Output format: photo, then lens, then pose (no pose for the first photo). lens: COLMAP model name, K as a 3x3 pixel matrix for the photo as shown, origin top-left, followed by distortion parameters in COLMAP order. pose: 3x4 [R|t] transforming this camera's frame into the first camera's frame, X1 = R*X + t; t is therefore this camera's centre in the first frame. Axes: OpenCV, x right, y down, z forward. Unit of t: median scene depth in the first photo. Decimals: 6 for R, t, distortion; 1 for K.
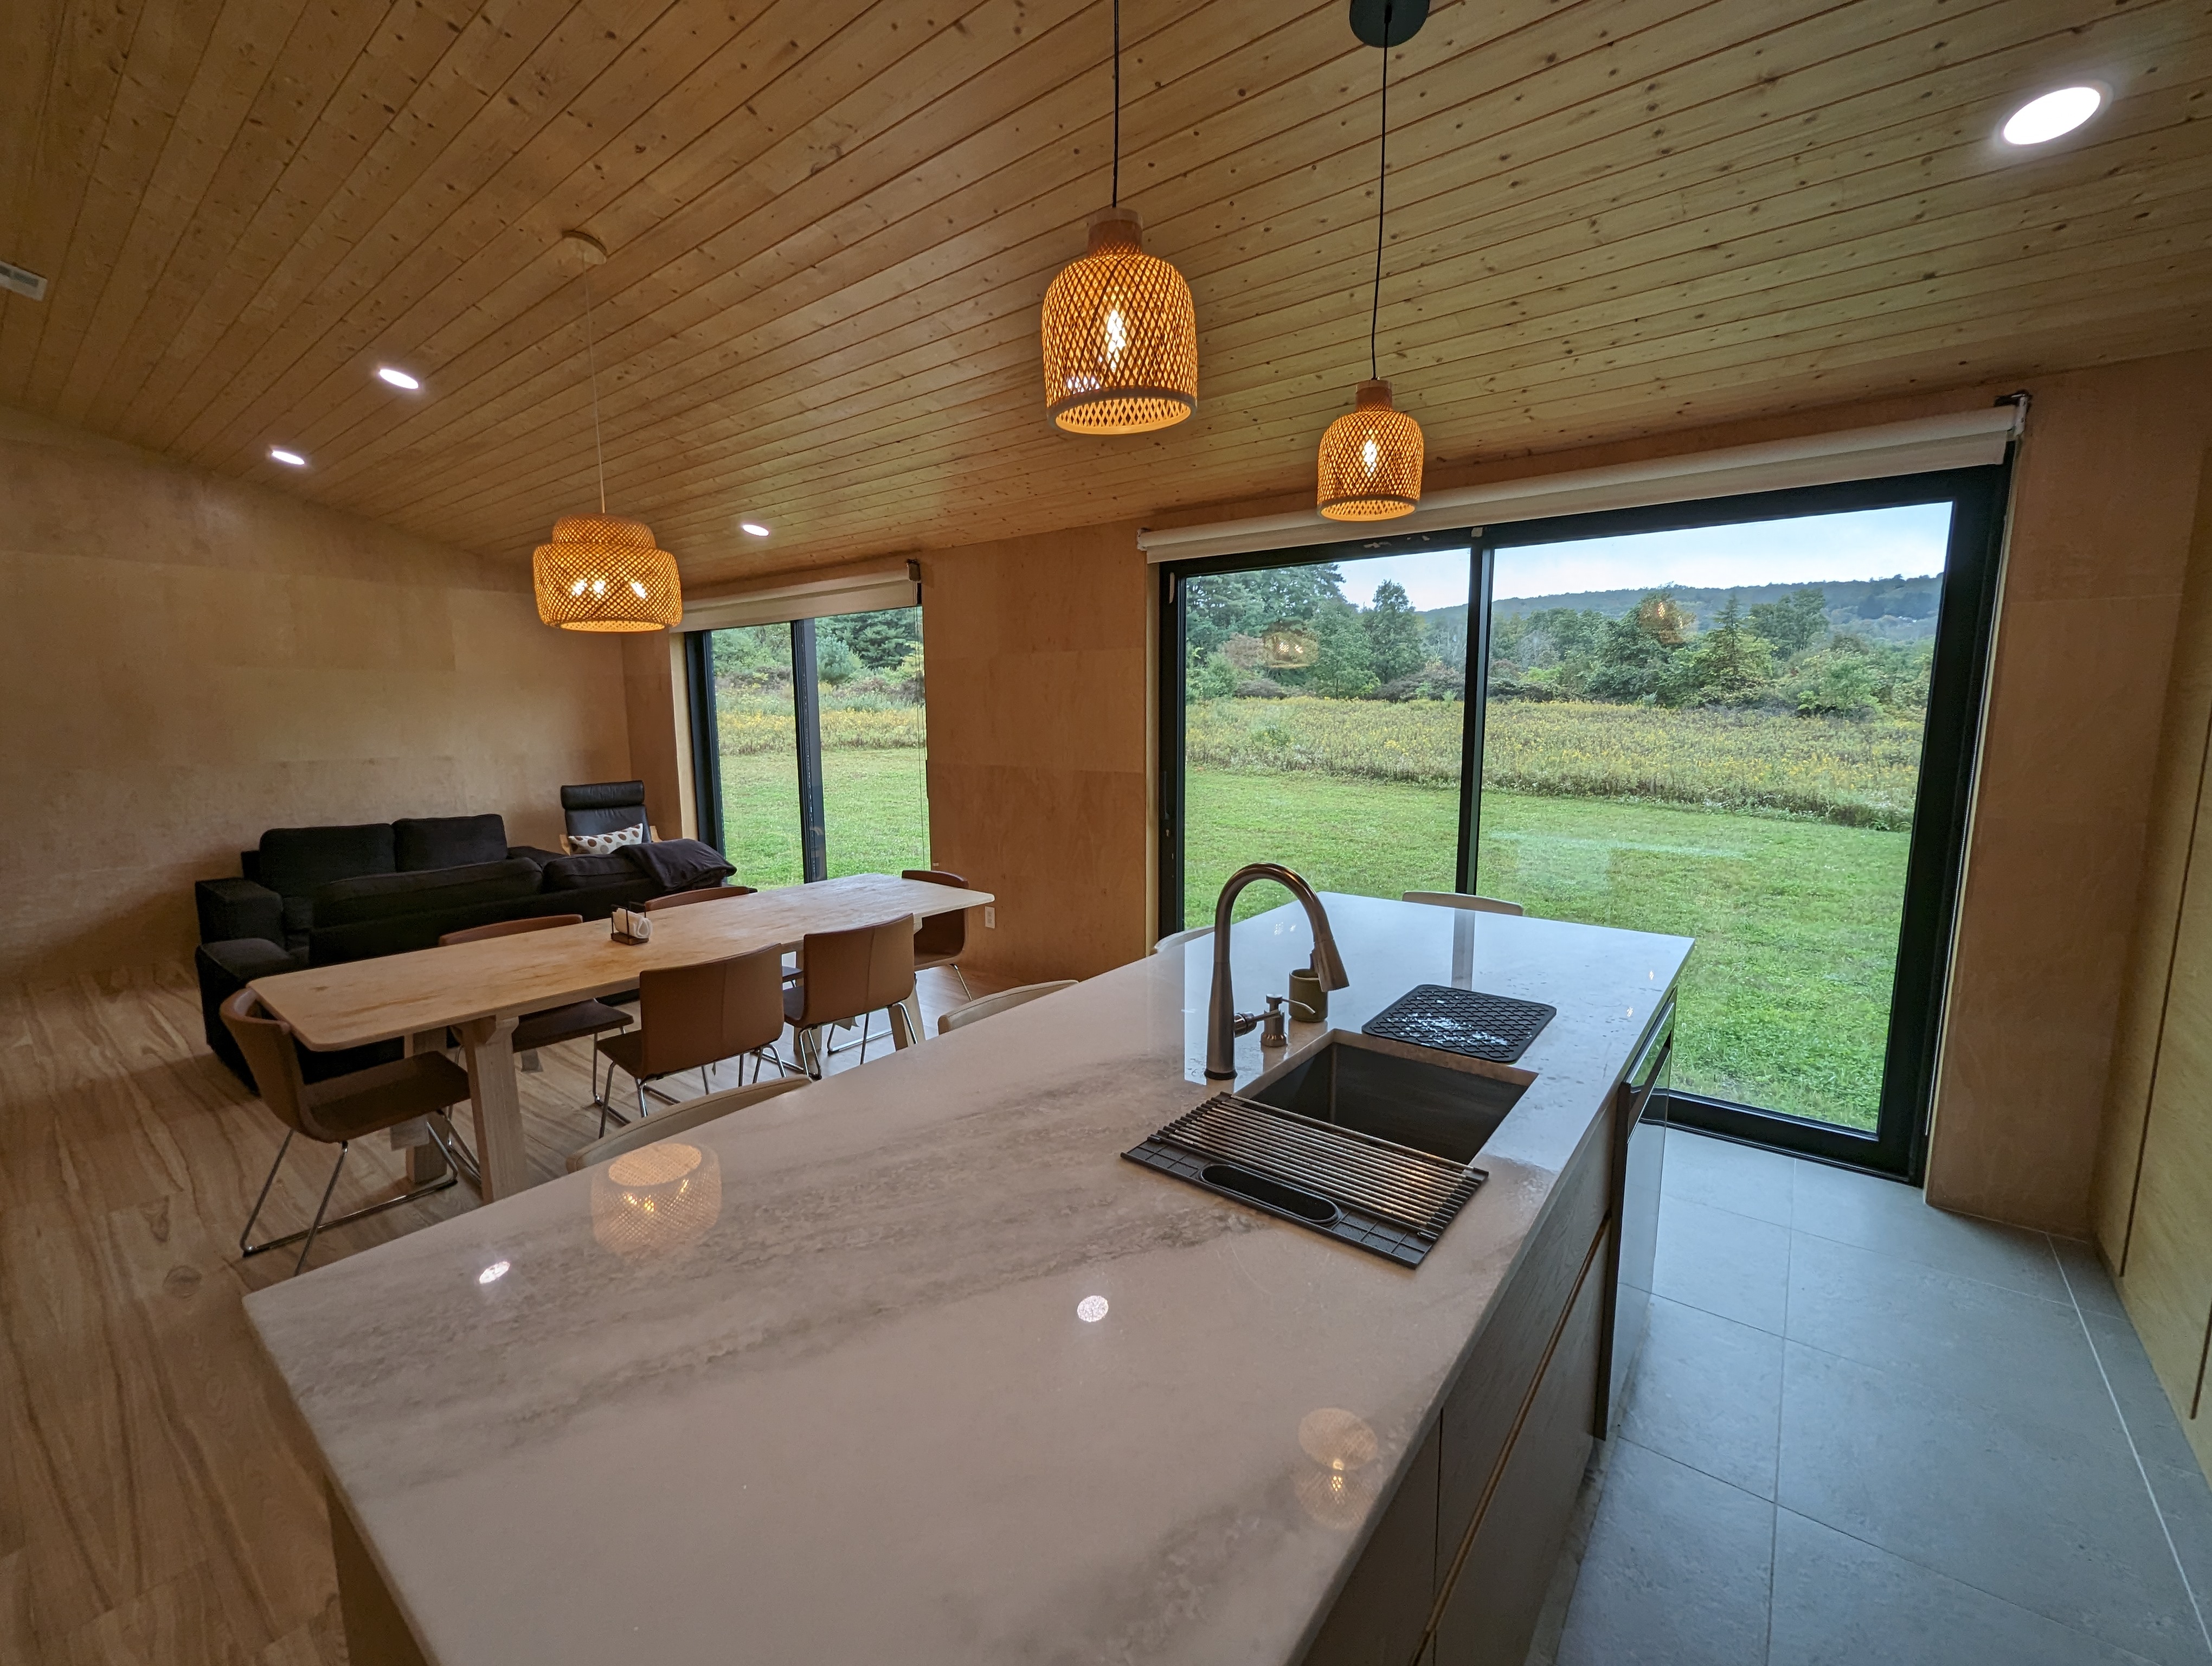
lens RADIAL K [[916.3, 0, 1113.2], [0, 916.3, 843.6], [0, 0, 1]] dist [-0.000248, -0.000956]
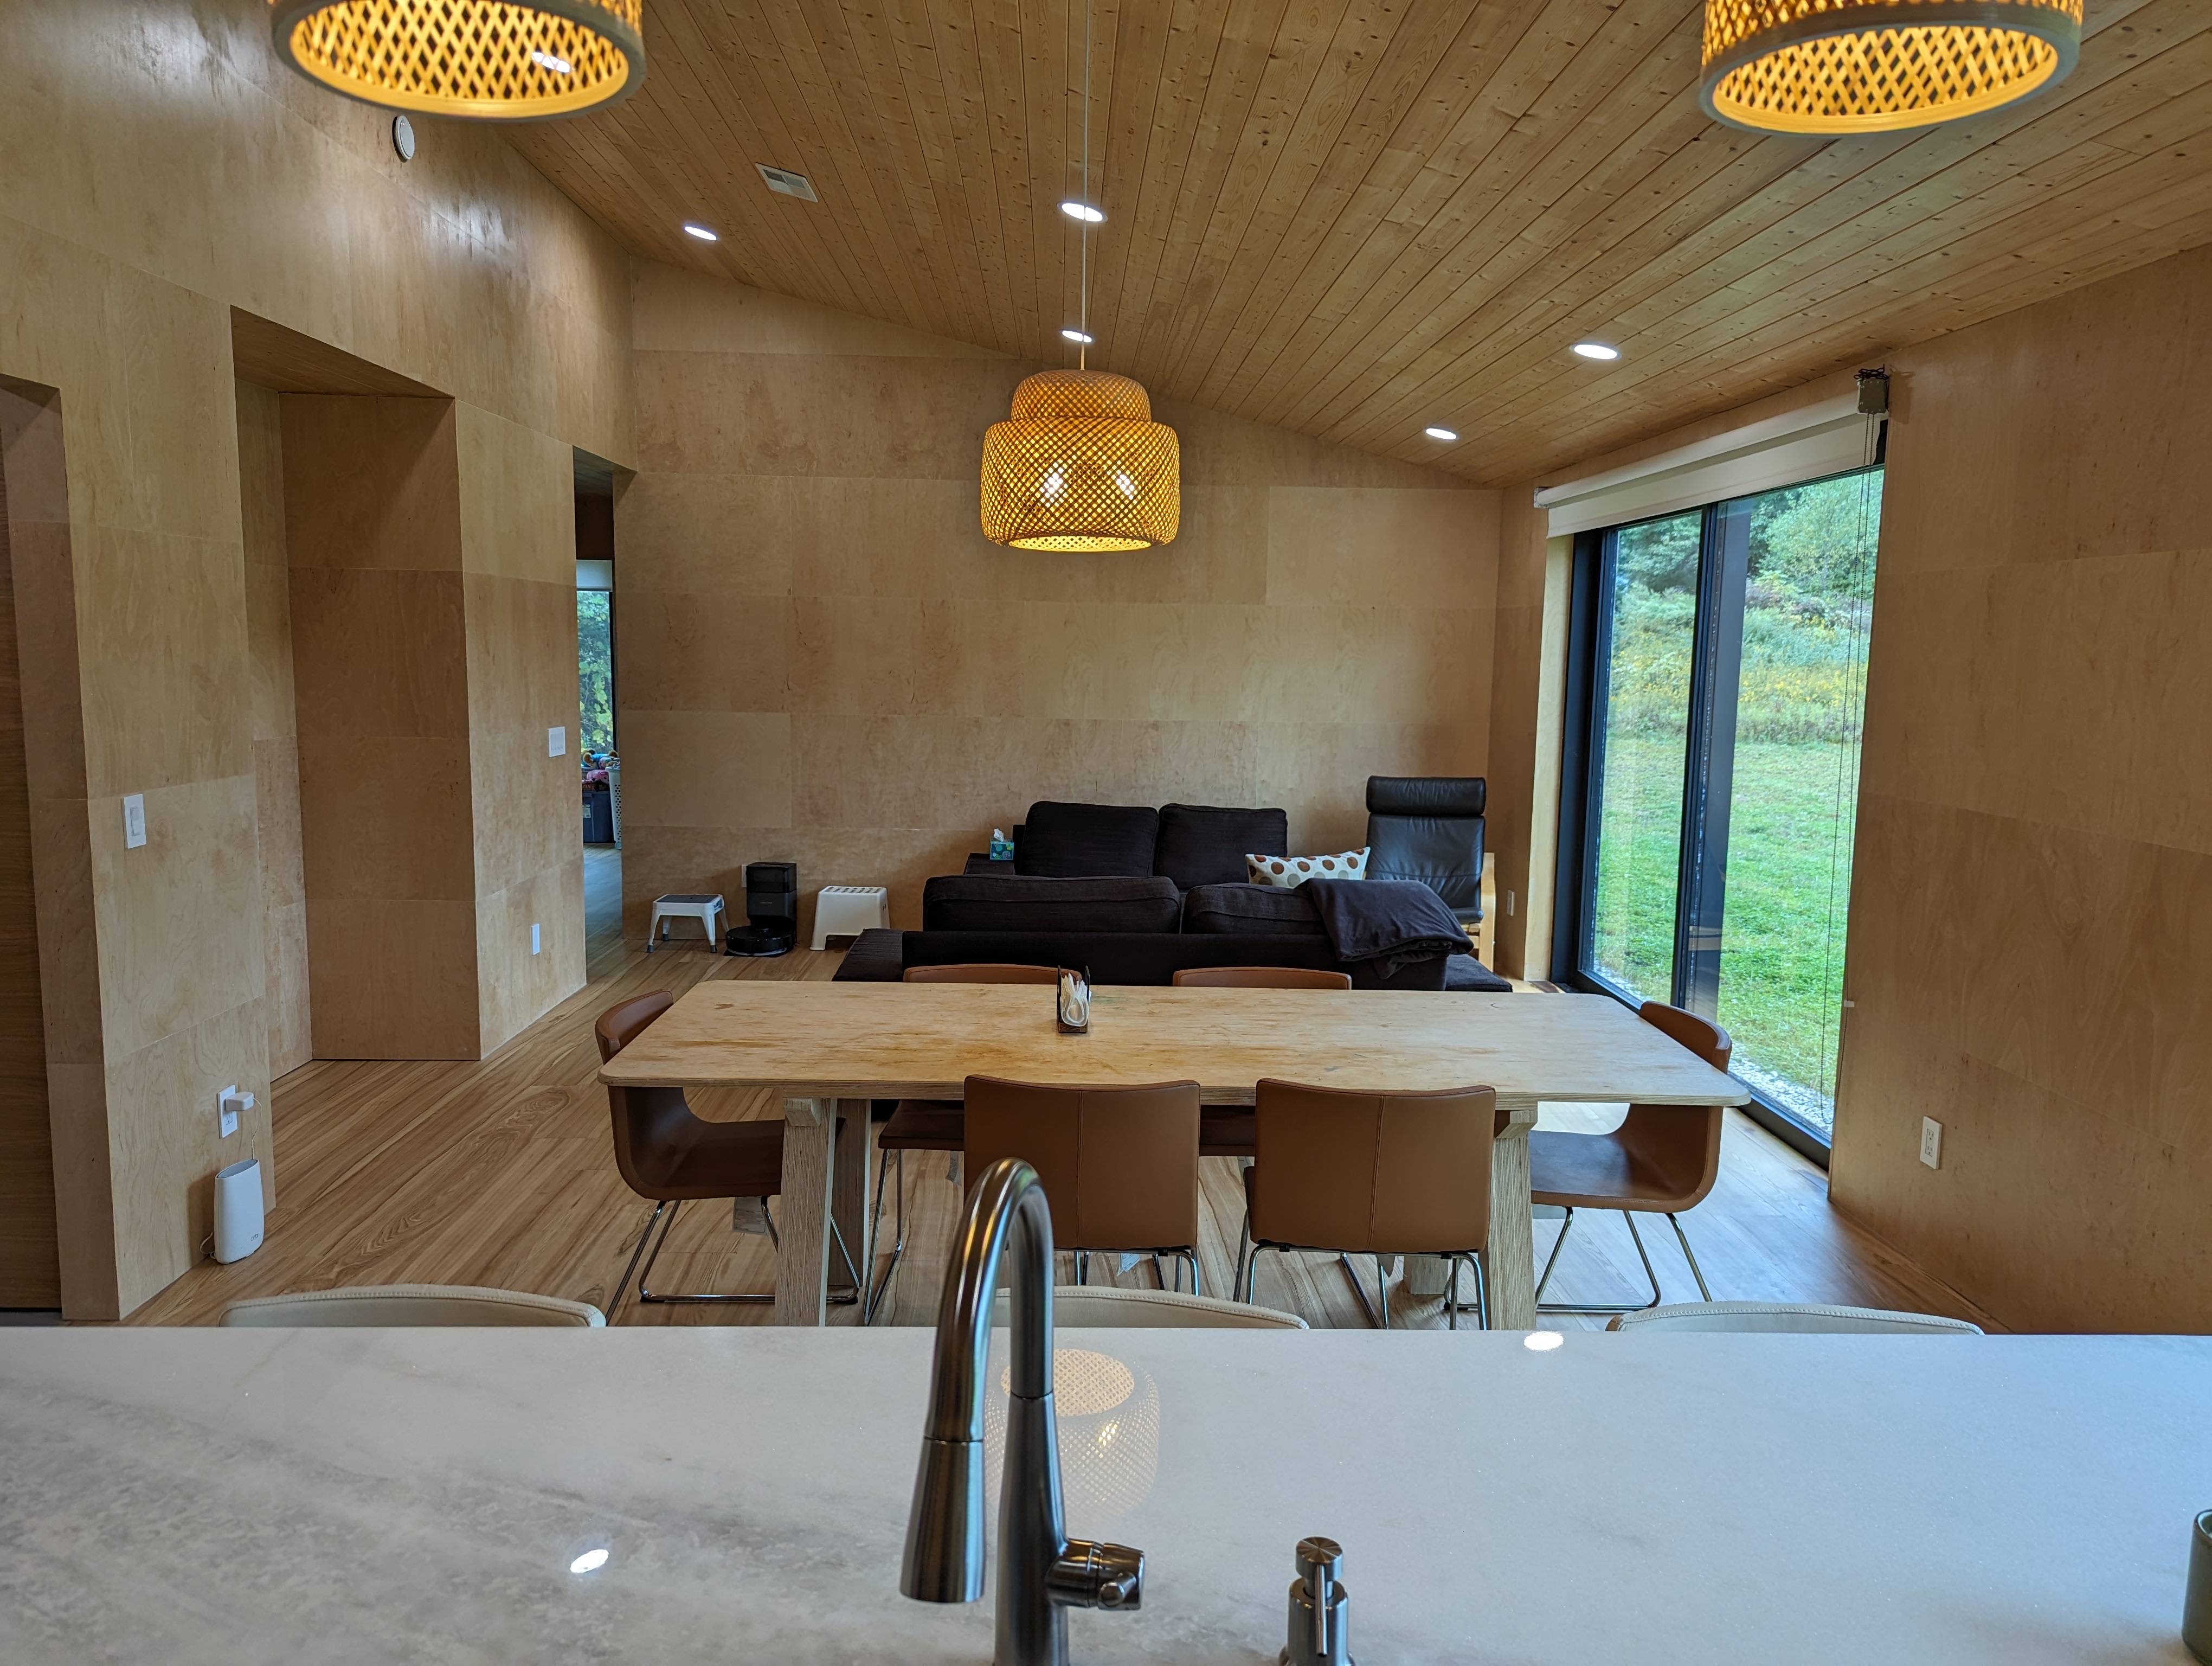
lens RADIAL K [[1553.5, 0, 1097.2], [0, 1553.5, 856.8], [0, 0, 1]] dist [0.040007, -0.021446]
pose [[0.630692, 0.120661, -0.766596, 0.187736], [-0.135213, 0.989814, 0.044554, -0.038669], [0.764163, 0.075554, 0.640583, 0.180091]]
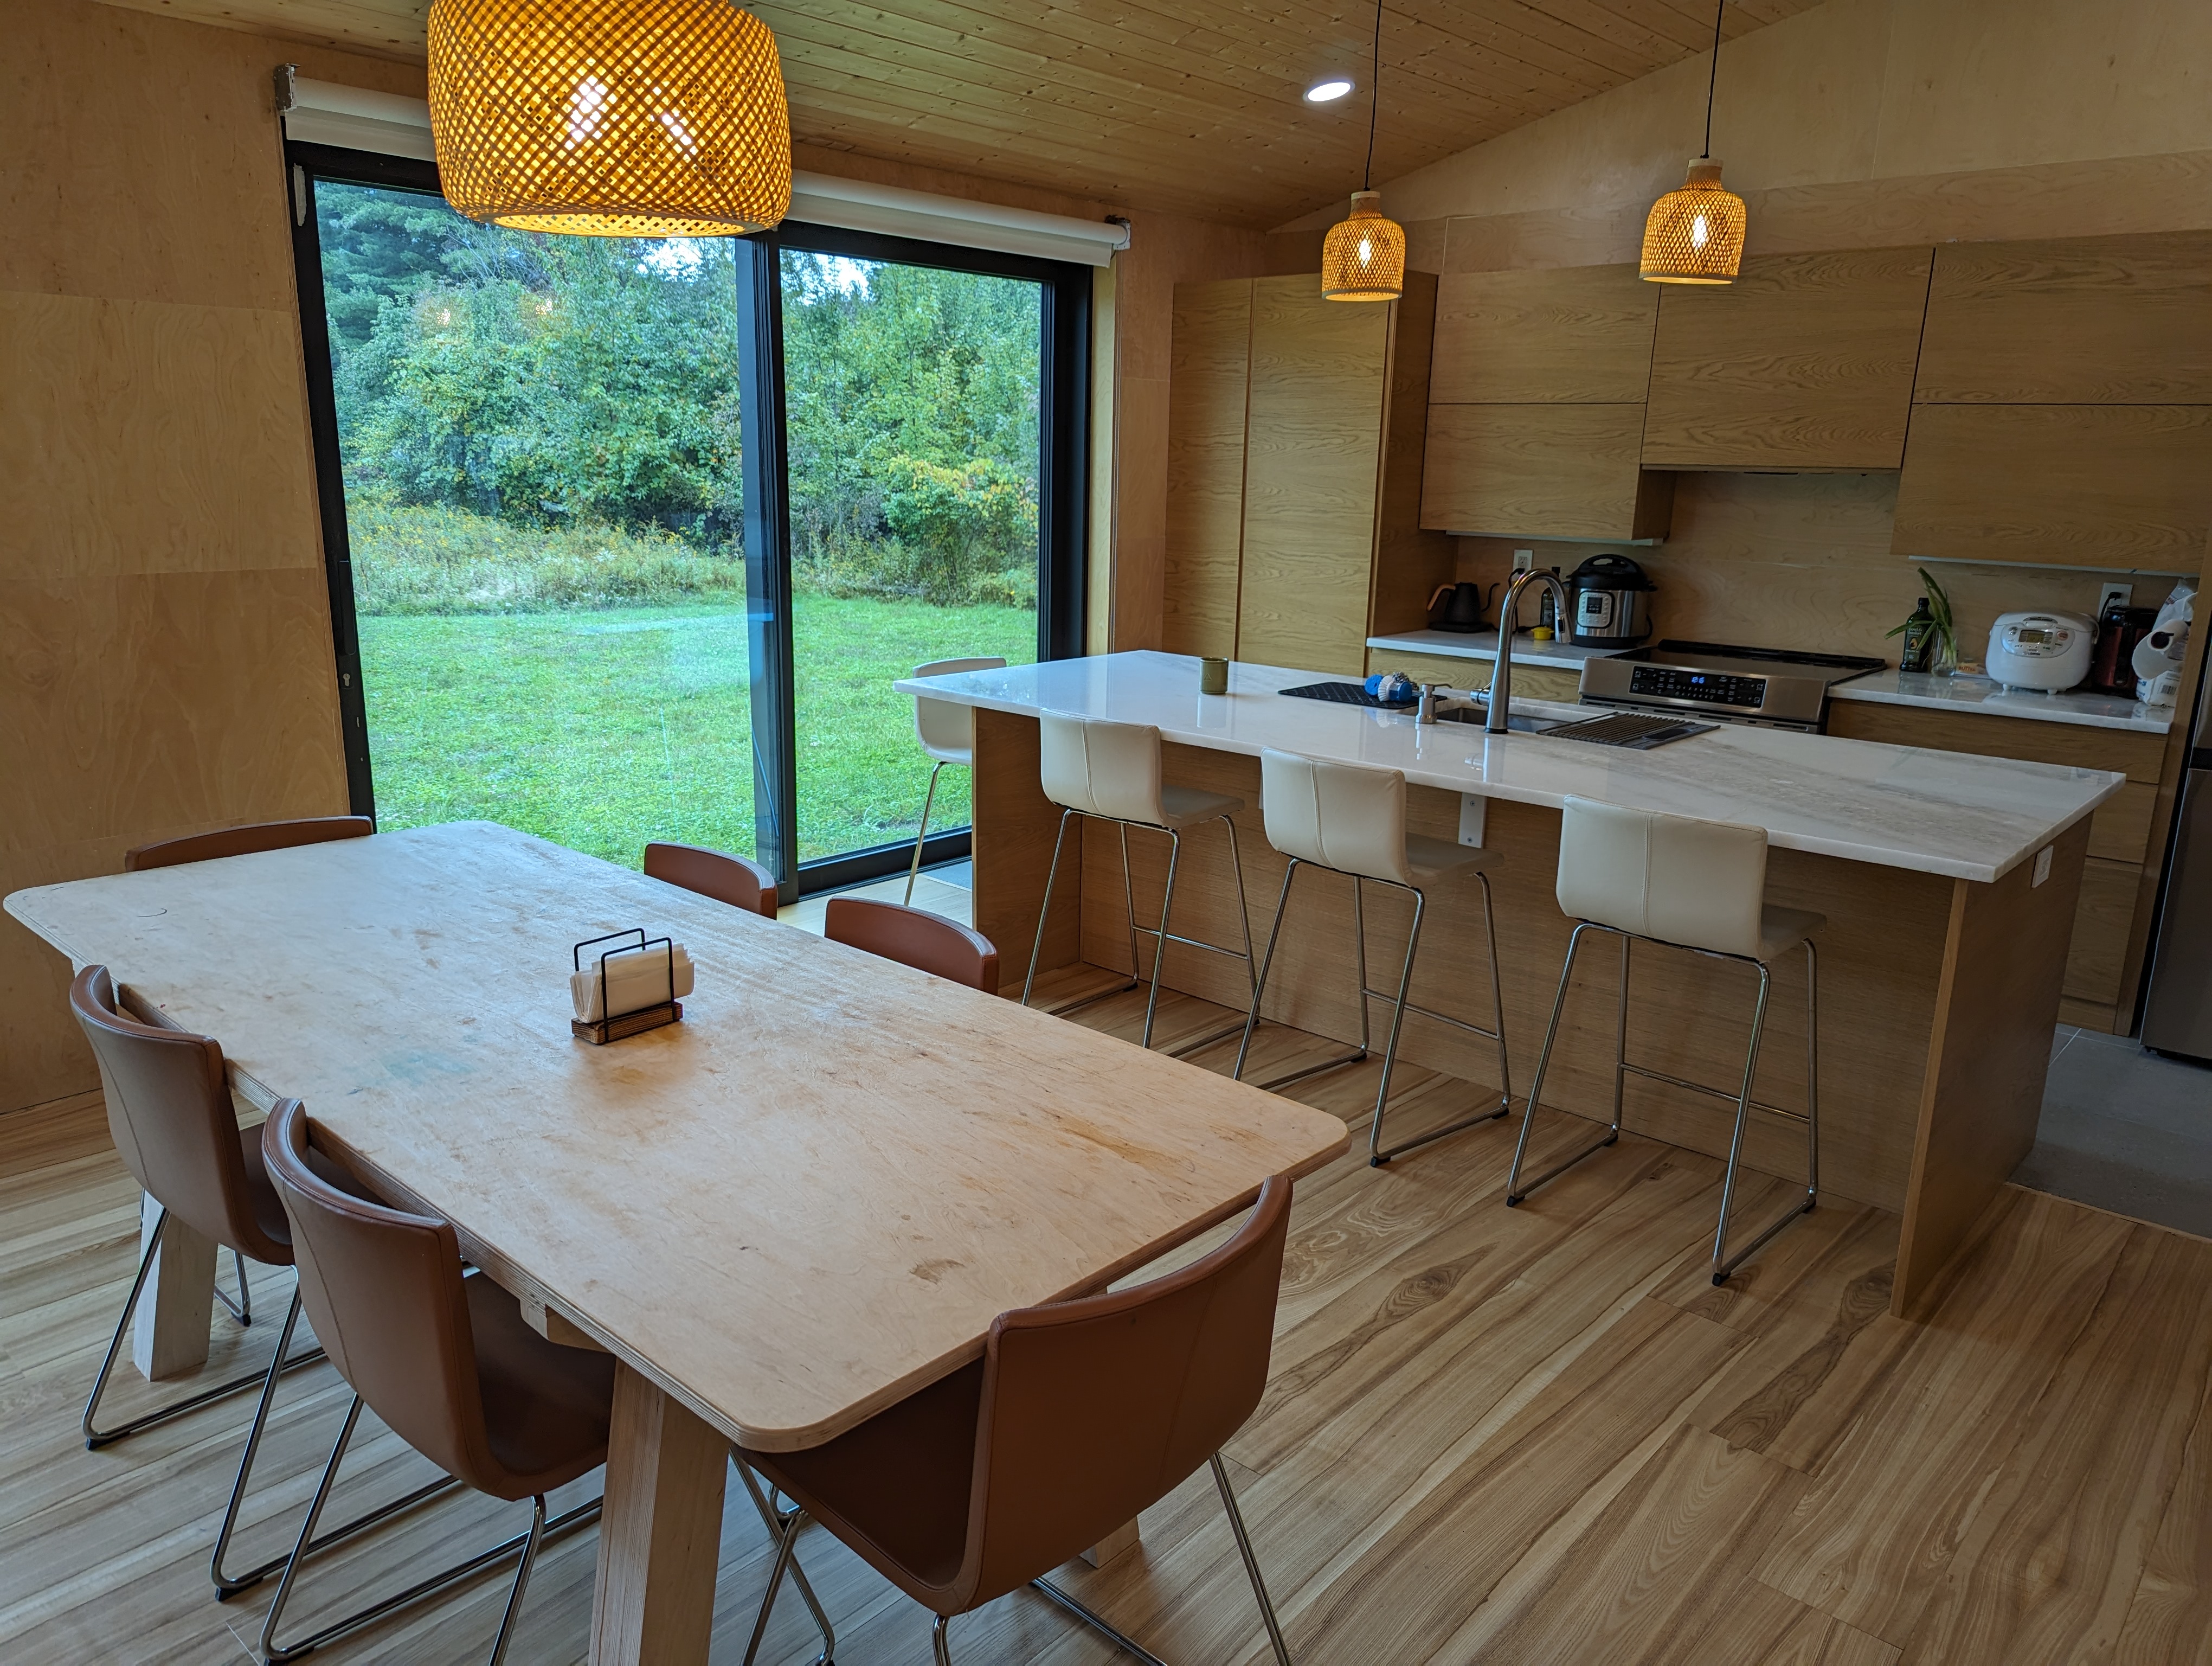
lens RADIAL K [[1553.5, 0, 1111.0], [0, 1553.5, 840.5], [0, 0, 1]] dist [0.040007, -0.021446]
pose [[0.064576, -0.239476, 0.968752, -0.702625], [0.126480, 0.964914, 0.230096, -0.064915], [-0.989865, 0.107669, 0.092599, 0.428633]]
